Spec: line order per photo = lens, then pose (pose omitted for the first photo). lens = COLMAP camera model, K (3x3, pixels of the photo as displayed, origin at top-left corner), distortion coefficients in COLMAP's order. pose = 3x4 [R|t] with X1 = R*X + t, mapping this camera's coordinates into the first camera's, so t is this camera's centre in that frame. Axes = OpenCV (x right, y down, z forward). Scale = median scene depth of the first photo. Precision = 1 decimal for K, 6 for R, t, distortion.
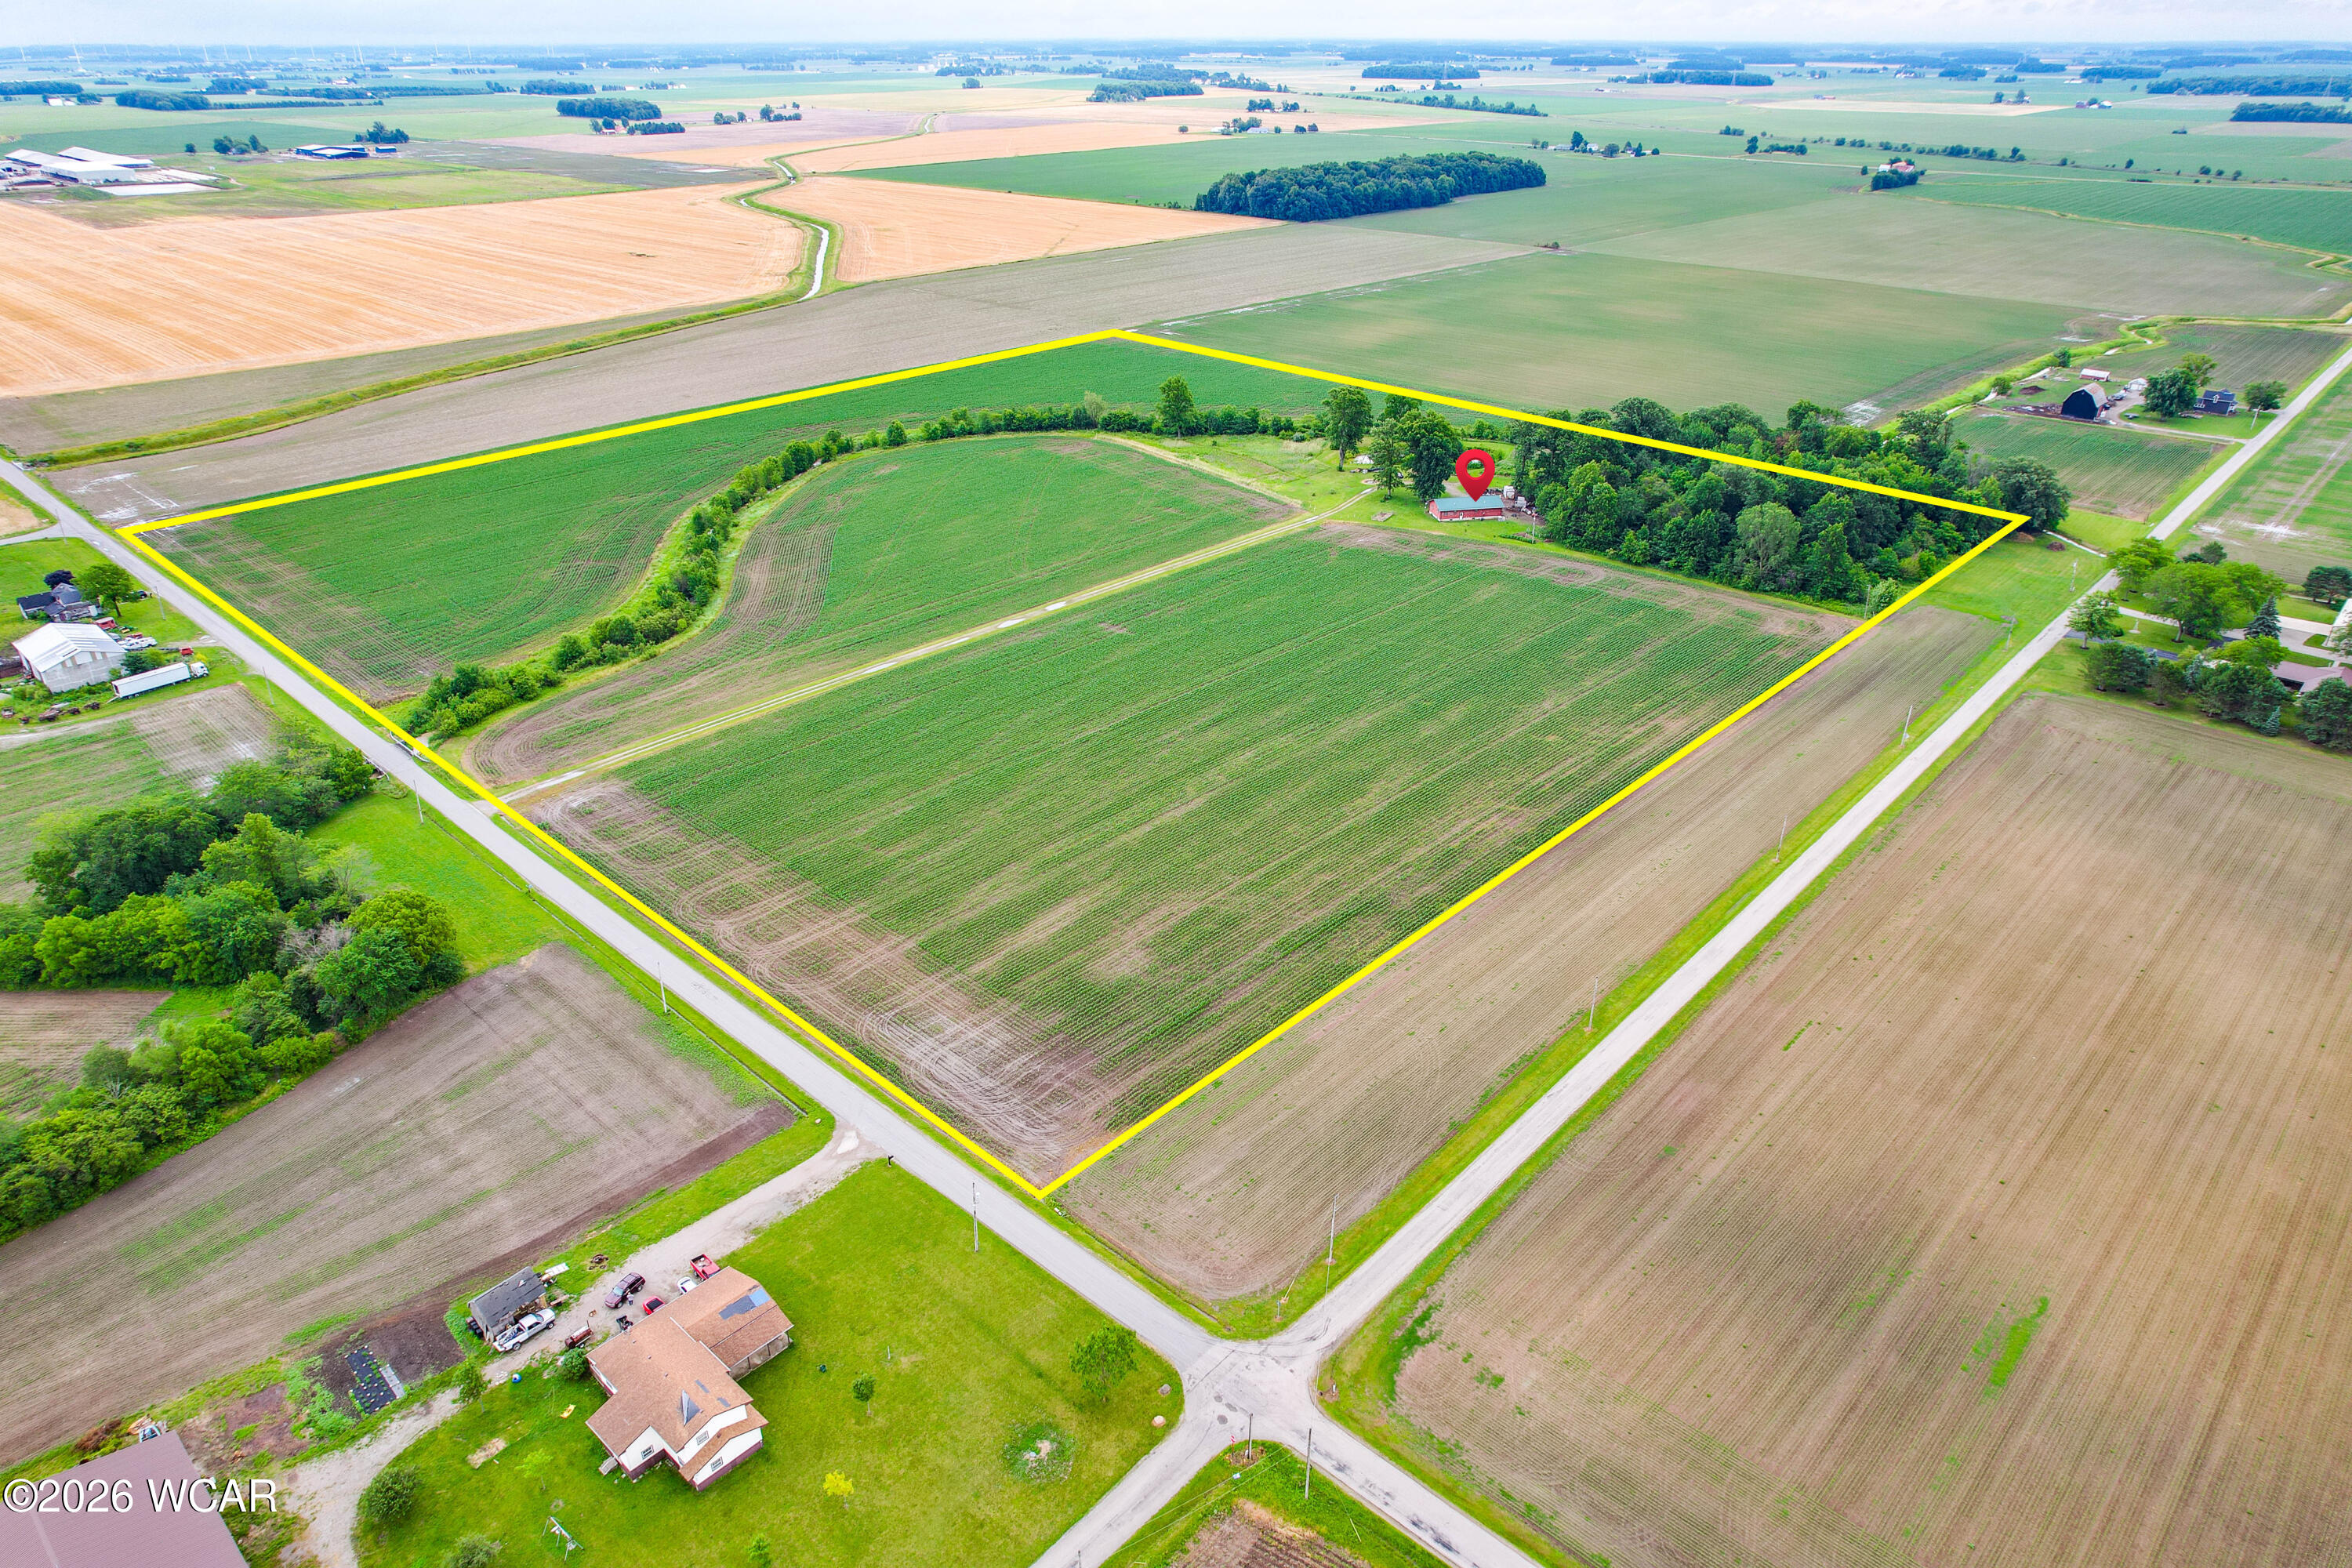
lens RADIAL K [[1494.6, 0, 1183.9], [0, 1494.6, 804.9], [0, 0, 1]] dist [-0.079385, 0.068016]
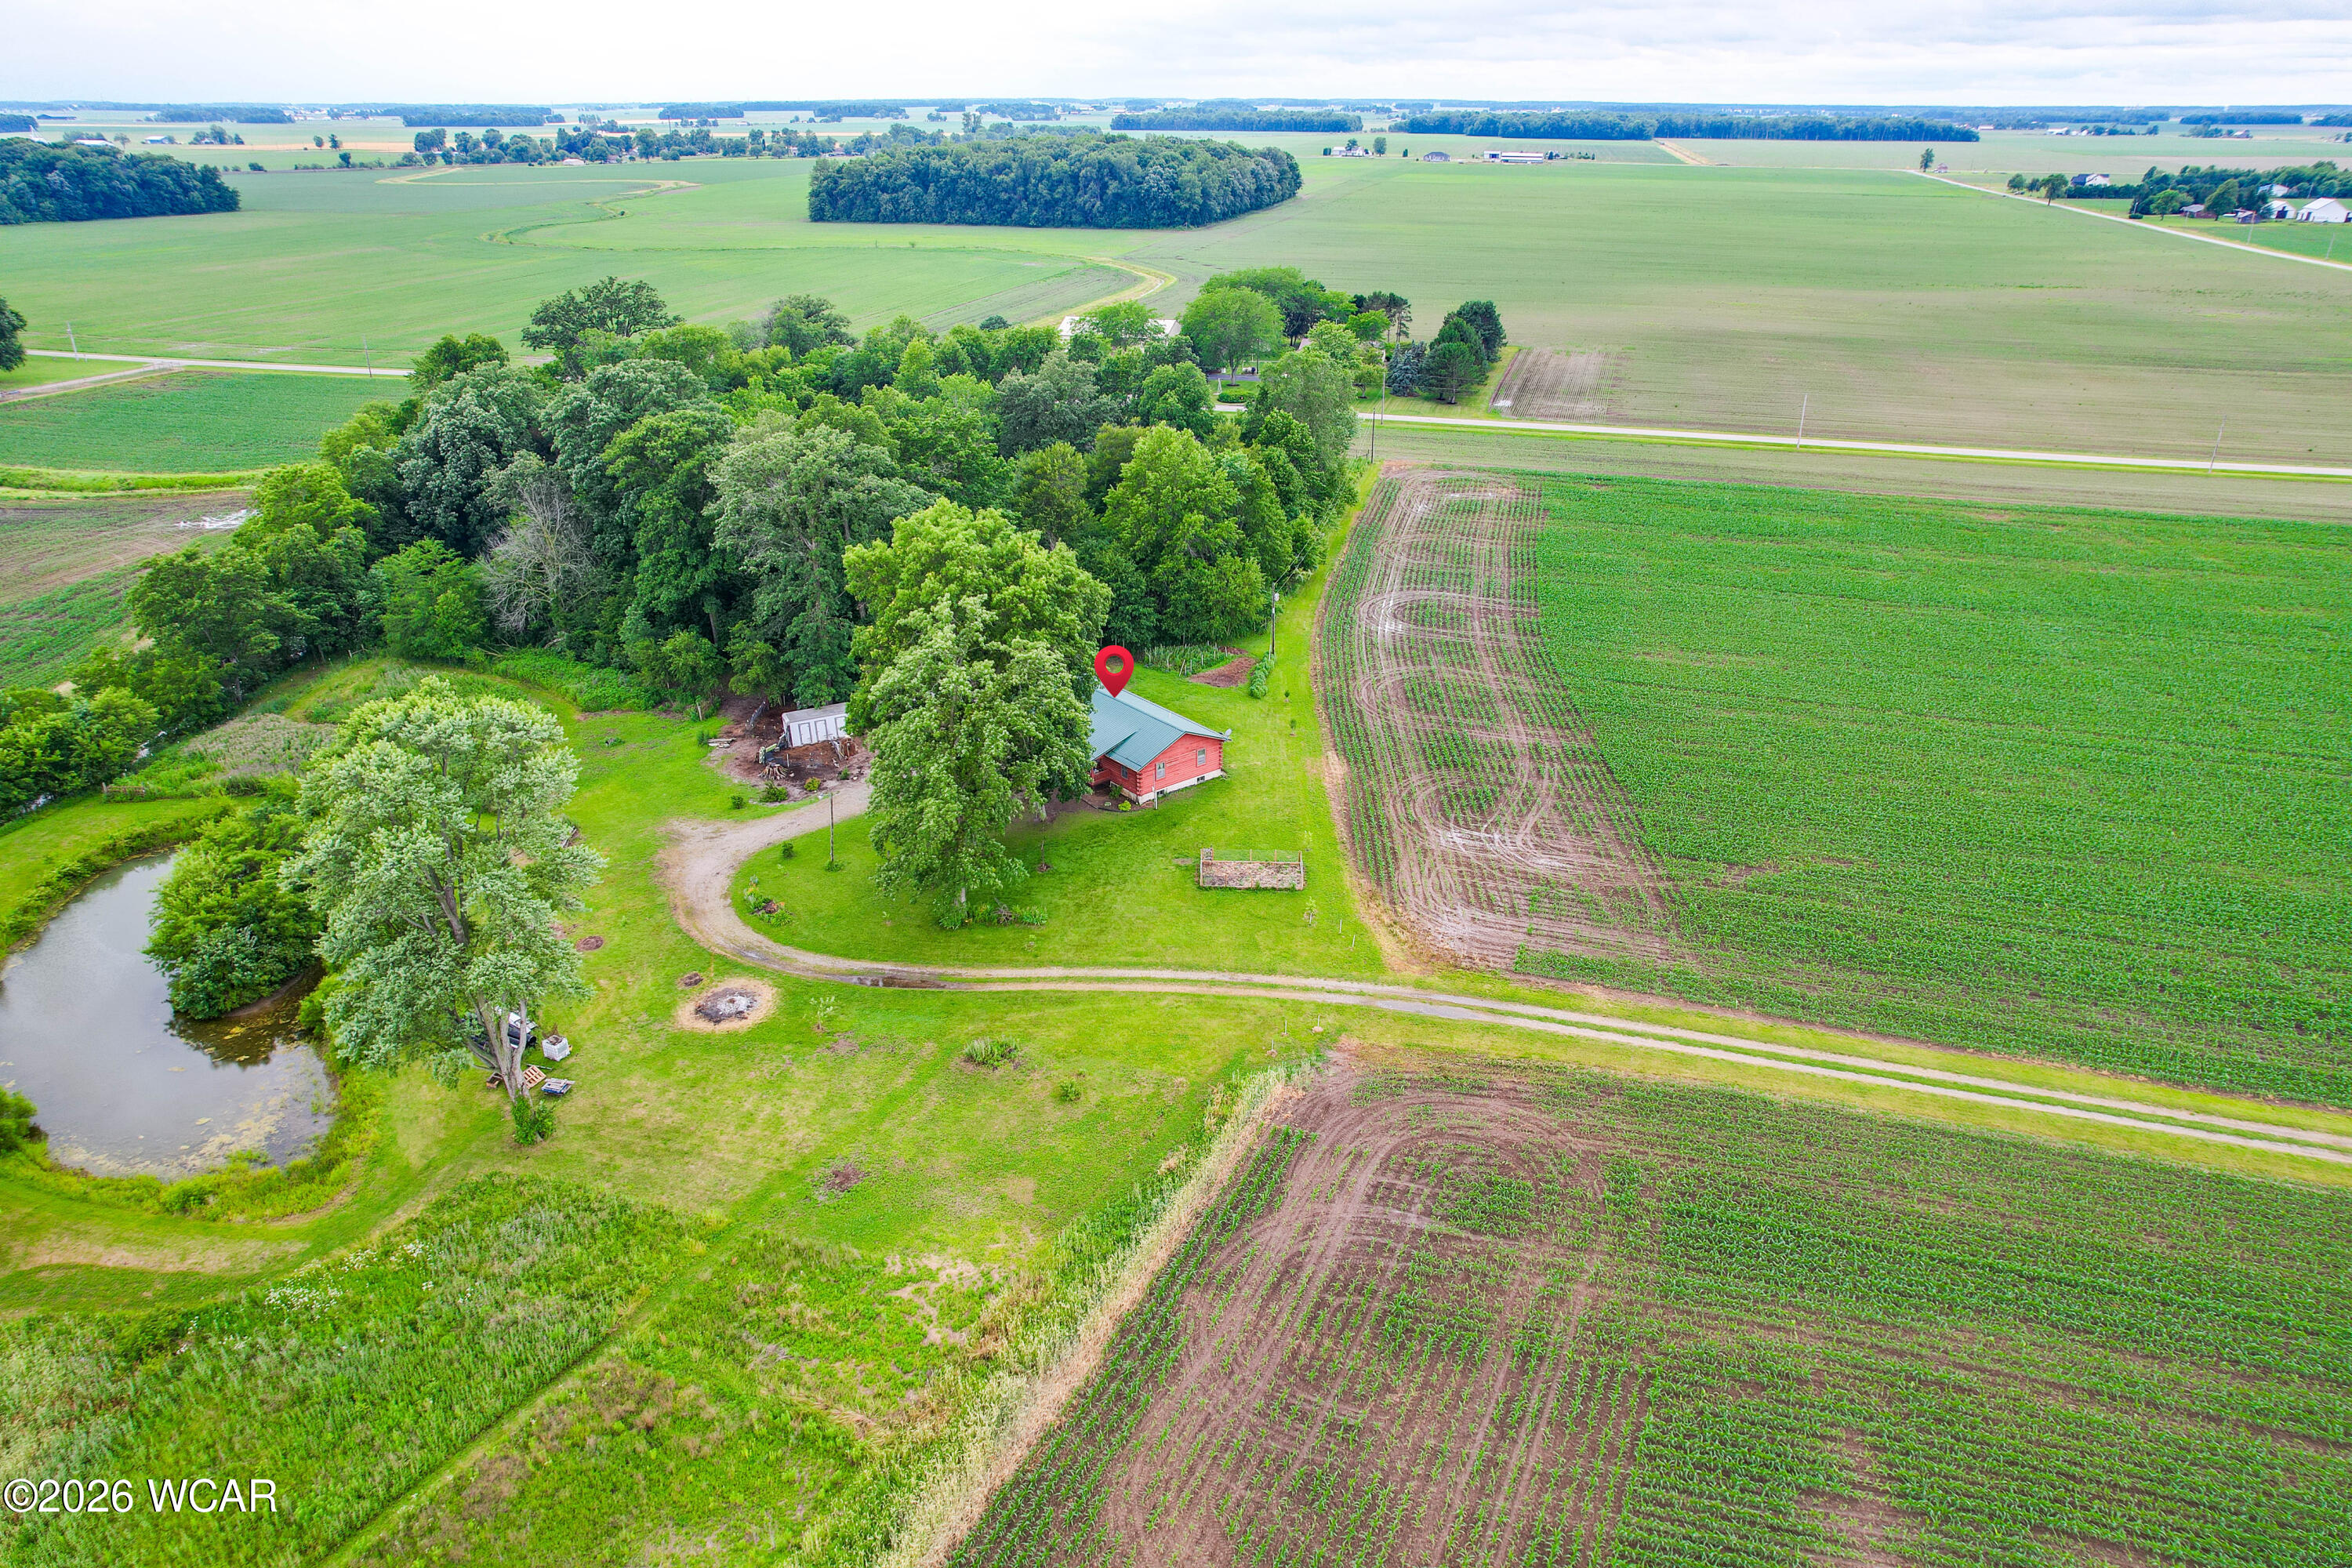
lens RADIAL K [[1494.6, 0, 1183.9], [0, 1494.6, 804.9], [0, 0, 1]] dist [-0.079385, 0.068016]
pose [[-0.464363, -0.383430, 0.798341, -0.069301], [0.413530, 0.703255, 0.578295, -0.396124], [-0.783173, 0.598677, -0.168006, 1.162283]]
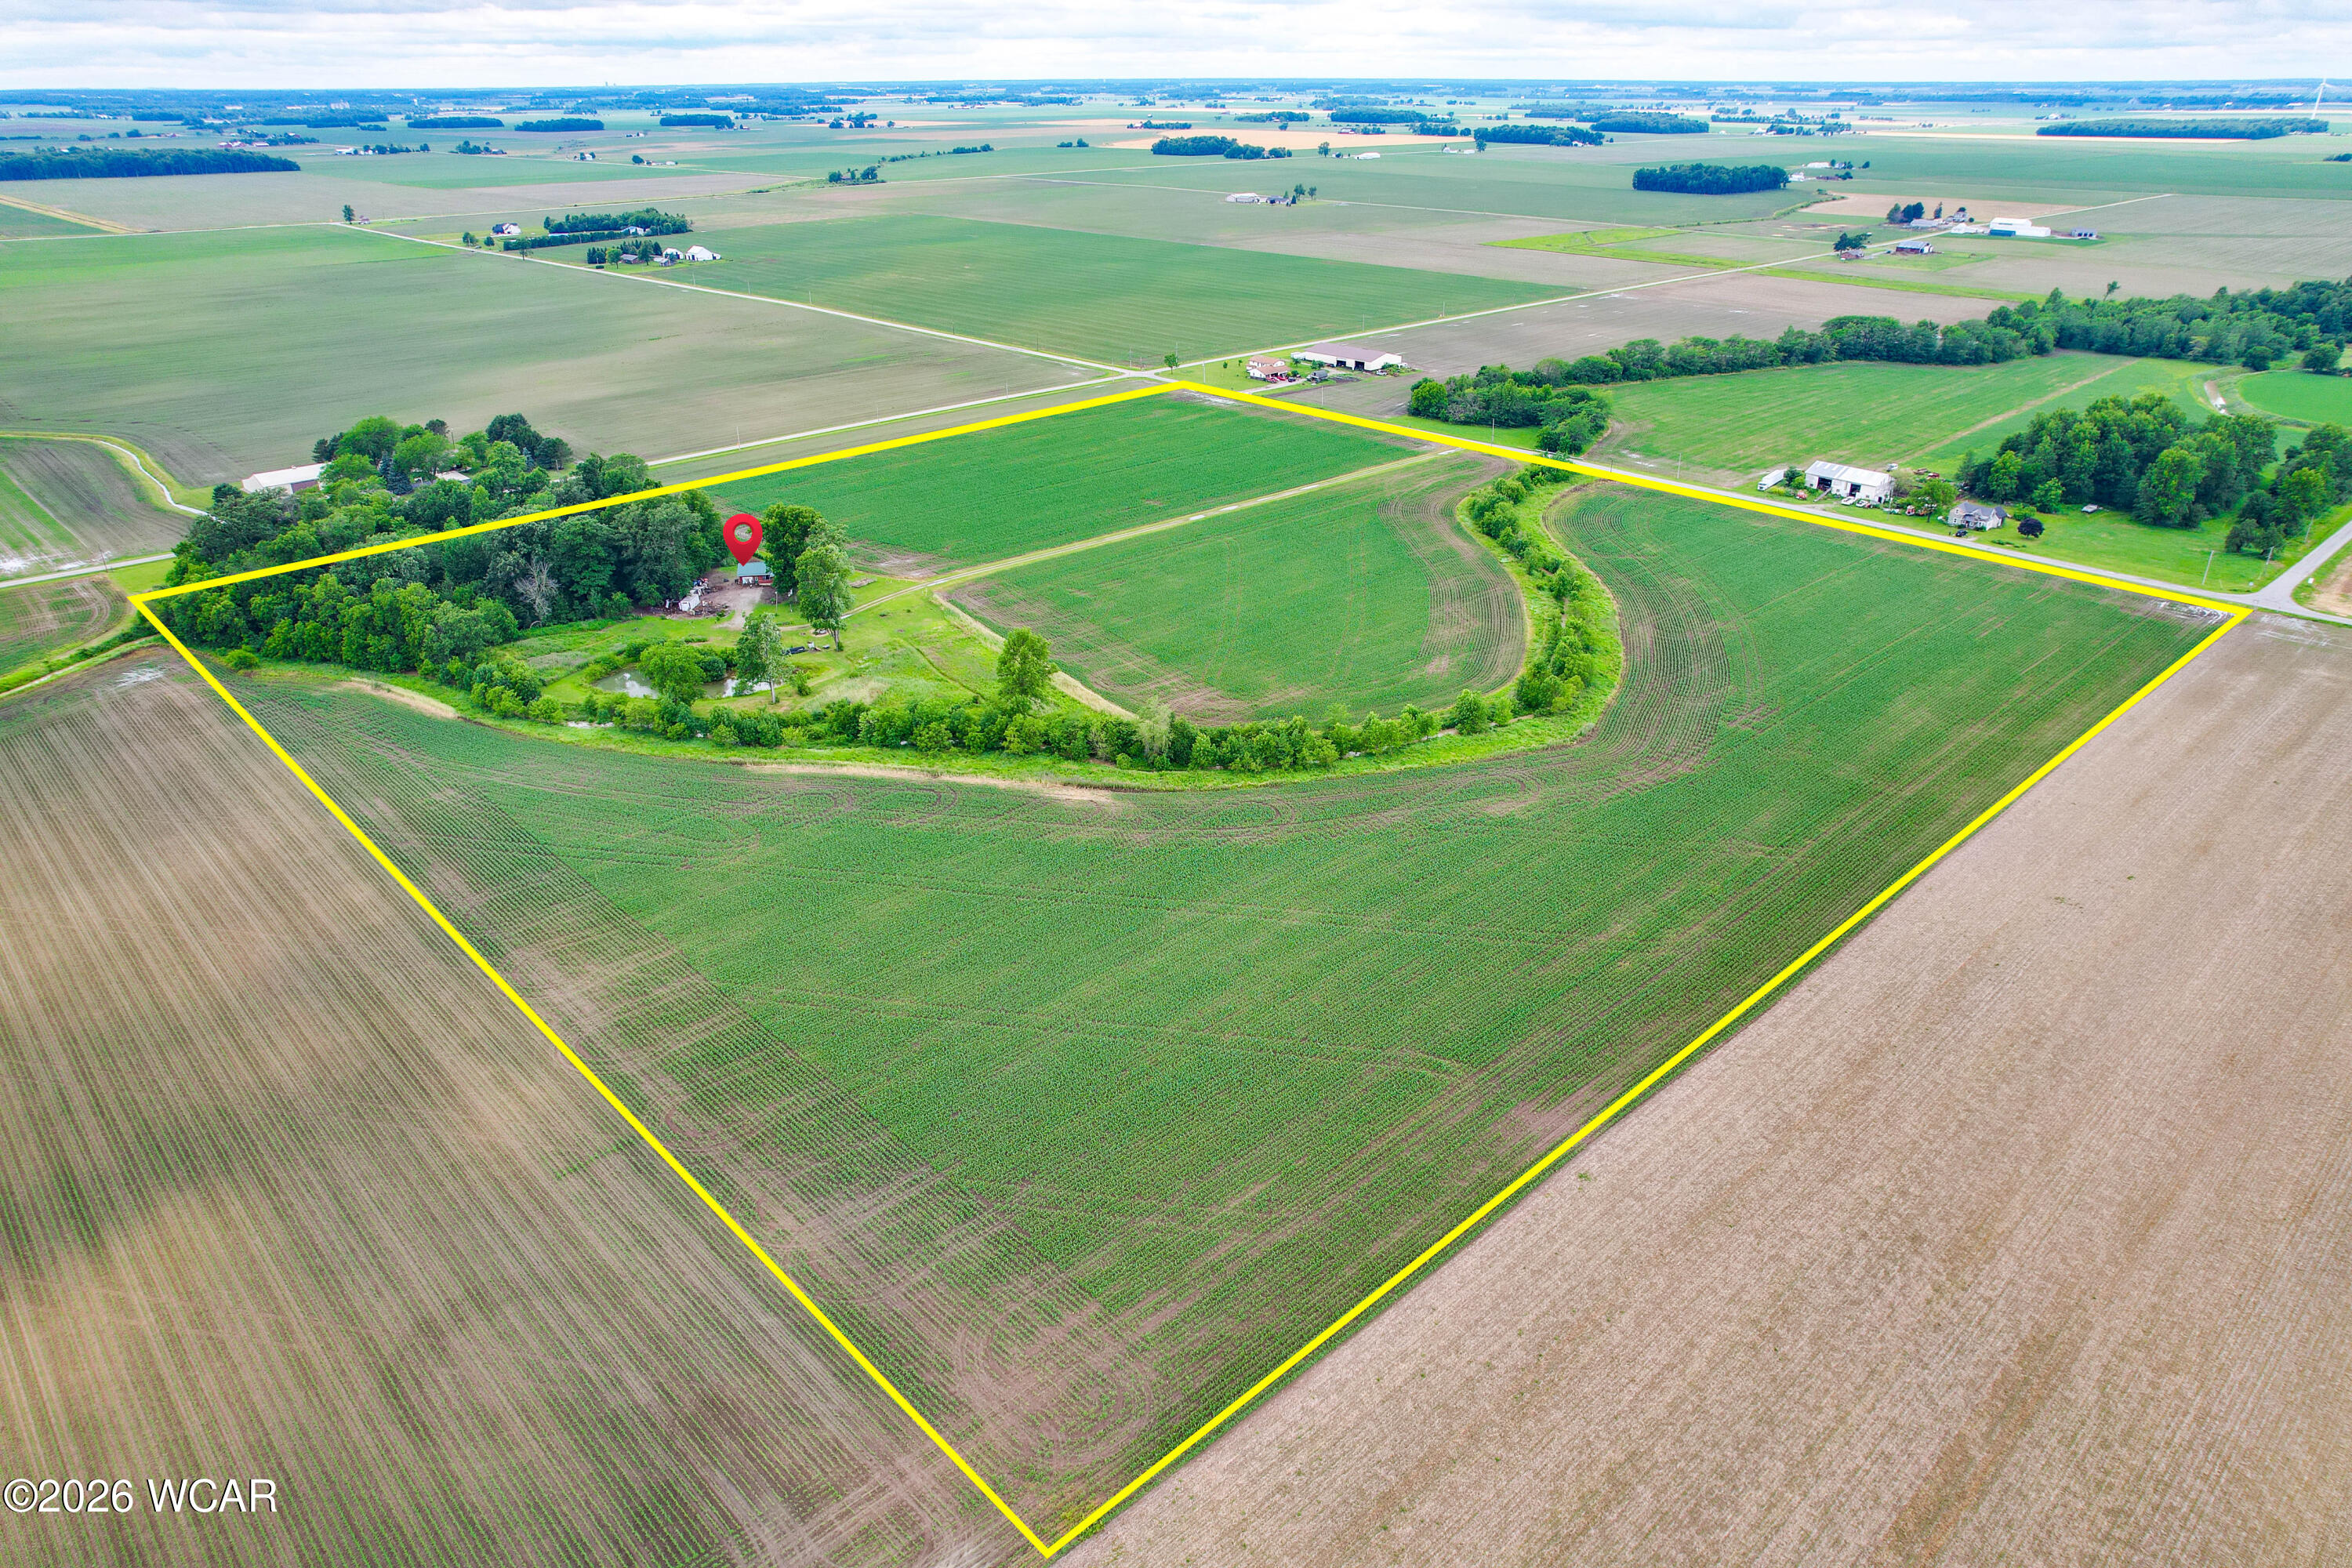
lens RADIAL K [[1494.6, 0, 1183.9], [0, 1494.6, 804.9], [0, 0, 1]] dist [-0.079385, 0.068016]
pose [[-0.998335, -0.021564, 0.053495, -0.141349], [0.030934, 0.582623, 0.812154, -0.977925], [-0.048681, 0.812456, -0.580986, 1.846176]]
